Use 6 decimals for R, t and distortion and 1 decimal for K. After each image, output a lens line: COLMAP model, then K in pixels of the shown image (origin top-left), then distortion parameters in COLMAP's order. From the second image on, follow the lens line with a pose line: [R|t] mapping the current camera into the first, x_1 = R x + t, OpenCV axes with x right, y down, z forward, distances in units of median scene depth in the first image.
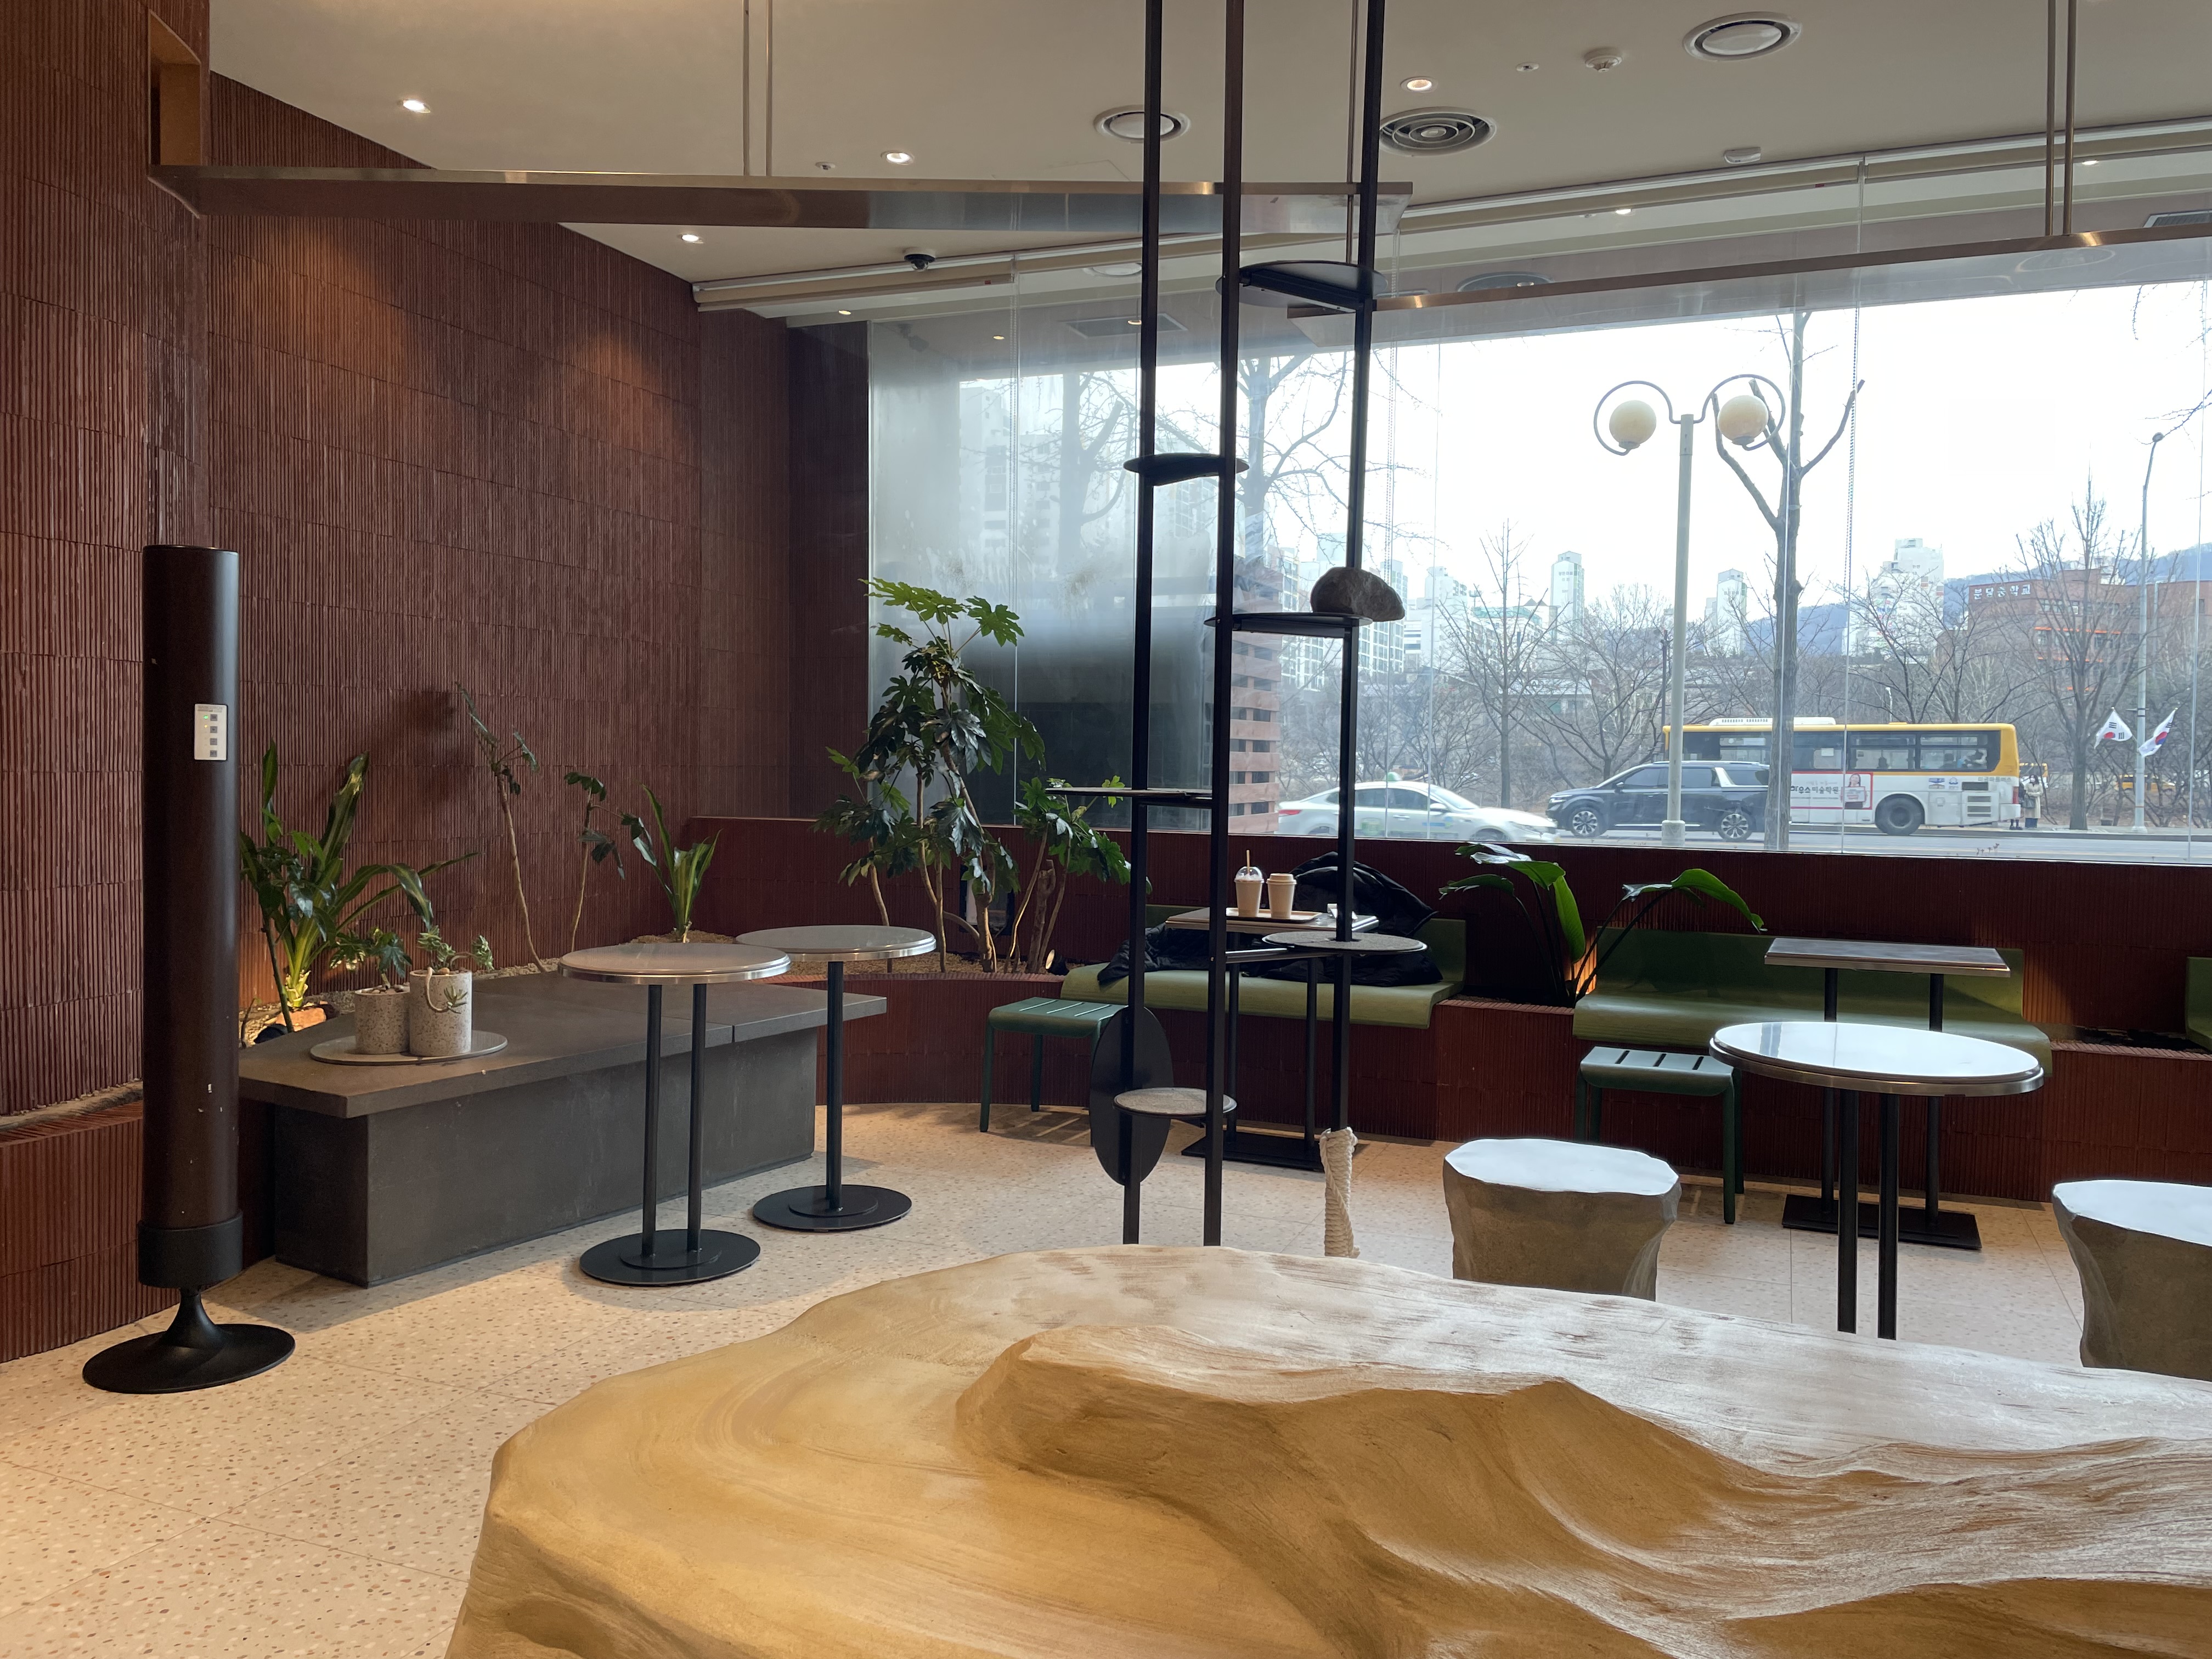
lens RADIAL K [[1680.8, 0, 1110.0], [0, 1680.8, 807.1], [0, 0, 1]] dist [0.070342, -0.002374]
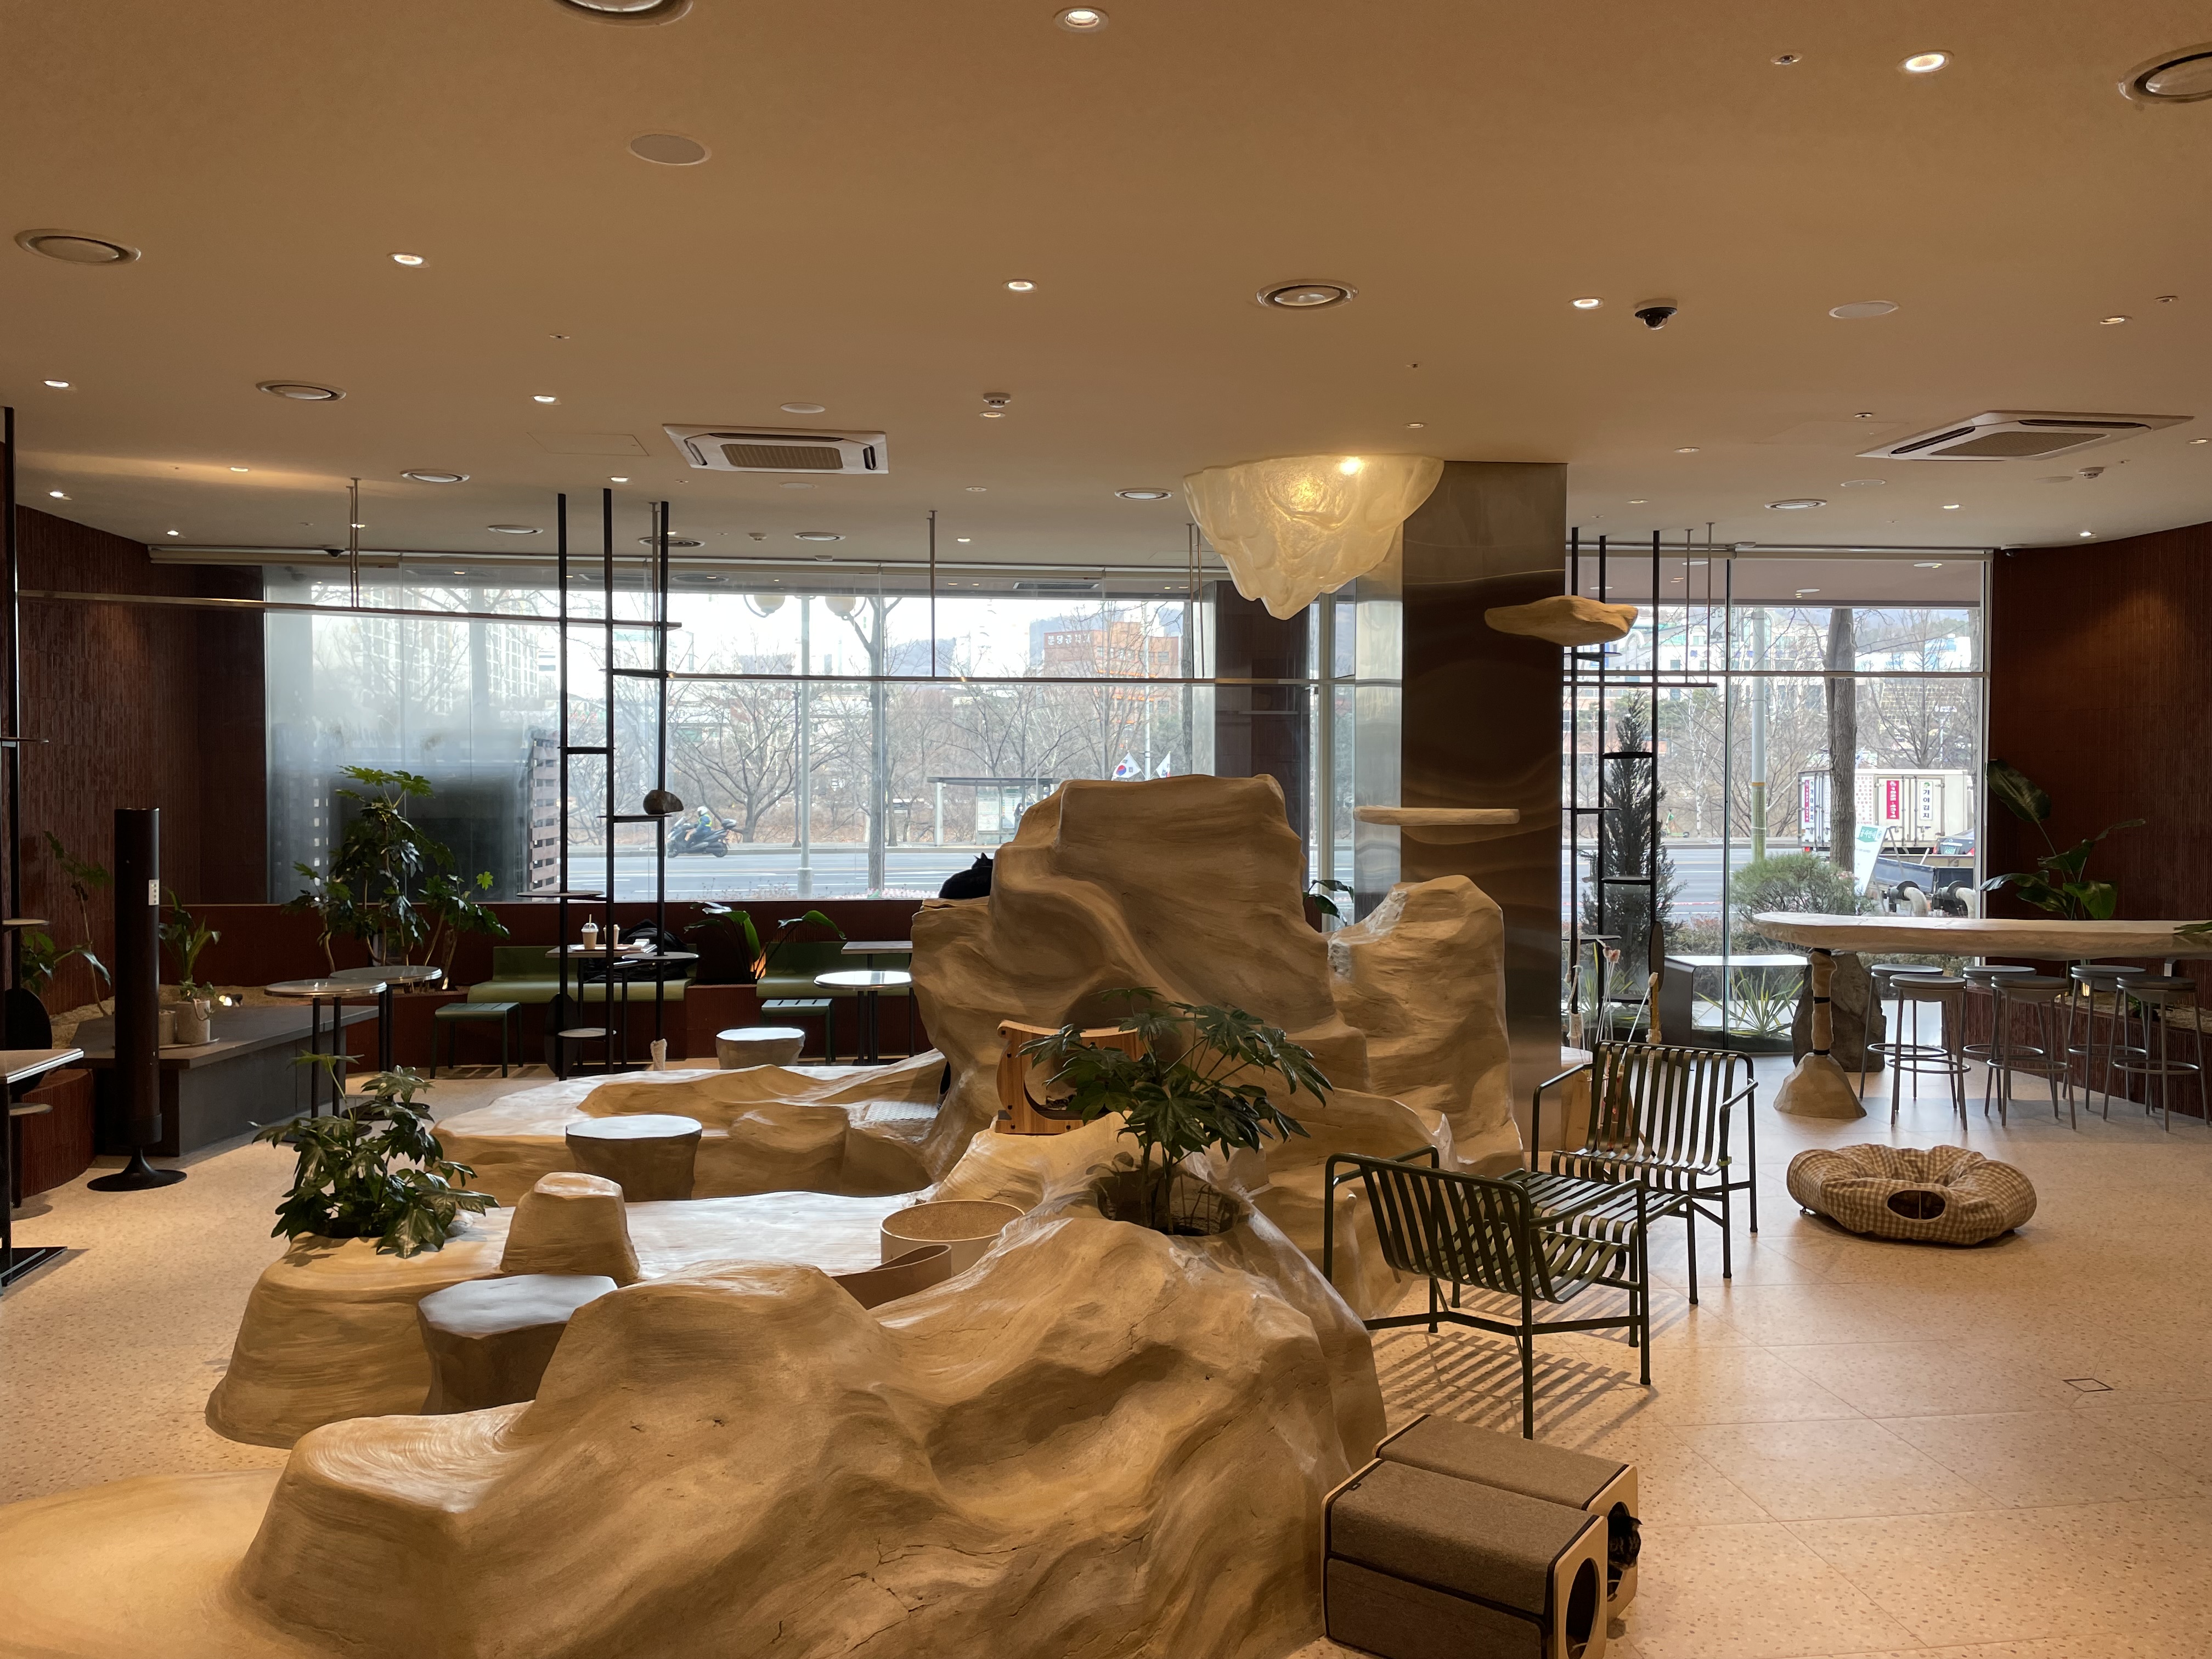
lens RADIAL K [[1680.8, 0, 1110.0], [0, 1680.8, 807.1], [0, 0, 1]] dist [0.070342, -0.002374]
pose [[0.878278, -0.017768, 0.477820, -0.287401], [0.023335, 0.999711, -0.005717, -0.064706], [-0.477580, 0.016171, 0.878439, -0.892557]]
